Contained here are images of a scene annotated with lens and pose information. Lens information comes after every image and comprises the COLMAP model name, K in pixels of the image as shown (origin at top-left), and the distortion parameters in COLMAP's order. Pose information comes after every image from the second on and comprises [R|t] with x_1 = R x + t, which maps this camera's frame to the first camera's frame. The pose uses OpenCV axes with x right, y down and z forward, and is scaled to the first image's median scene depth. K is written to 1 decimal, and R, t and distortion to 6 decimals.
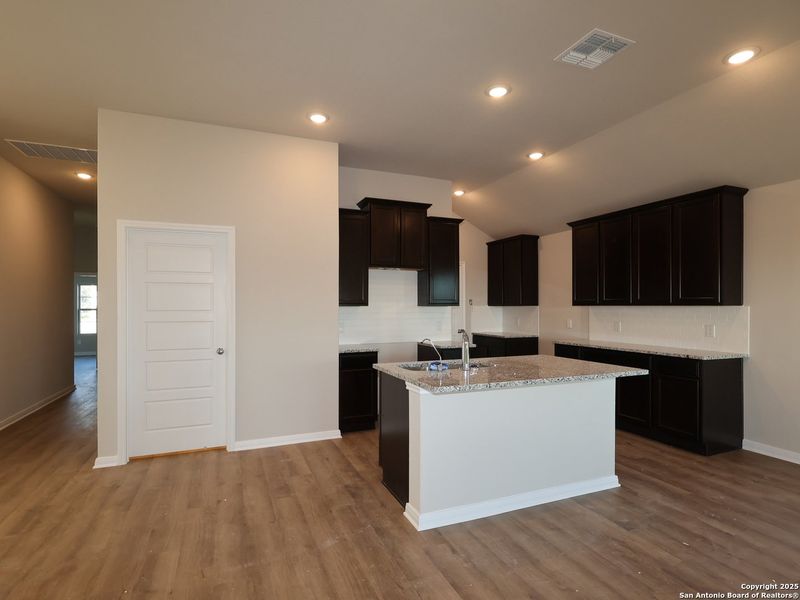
lens RADIAL K [[420.2, 0, 397.8], [0, 420.2, 304.4], [0, 0, 1]] dist [0.002421, 0.000593]
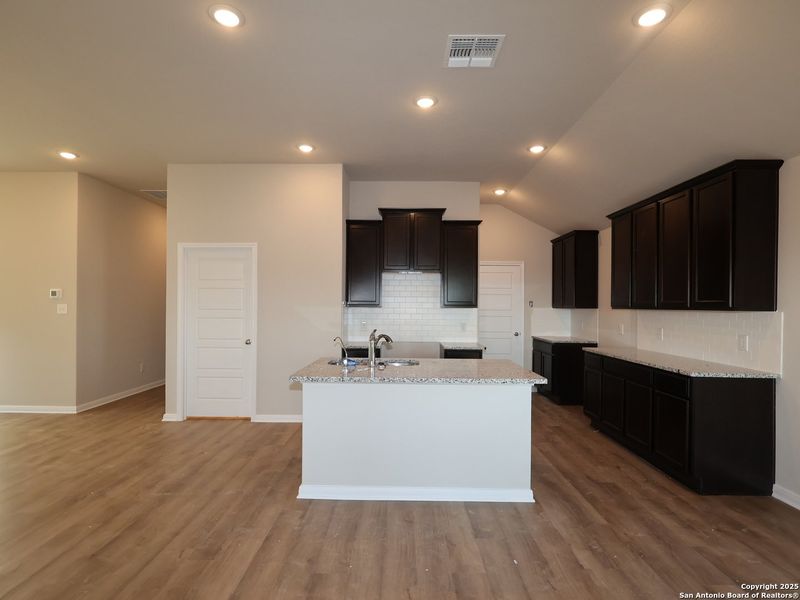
lens RADIAL K [[420.2, 0, 397.8], [0, 420.2, 304.4], [0, 0, 1]] dist [0.002421, 0.000593]
pose [[0.919169, 0.006676, -0.393807, 0.559970], [-0.006979, 0.999975, 0.000661, -0.005897], [0.393802, 0.002141, 0.919193, 0.017719]]
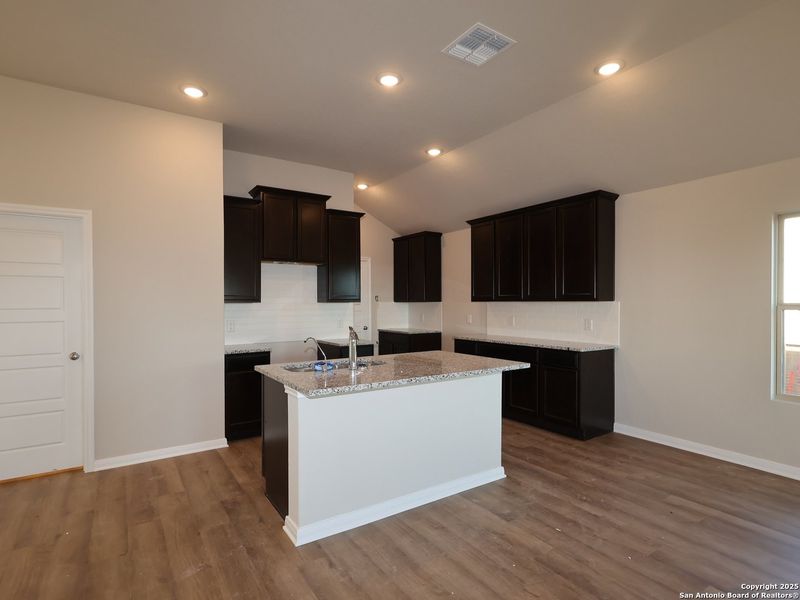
lens RADIAL K [[420.2, 0, 397.8], [0, 420.2, 304.4], [0, 0, 1]] dist [0.002421, 0.000593]
pose [[0.981527, -0.004232, 0.191274, 0.067909], [0.002719, 0.999963, 0.008169, 0.001483], [-0.191302, -0.007498, 0.981503, 0.041598]]
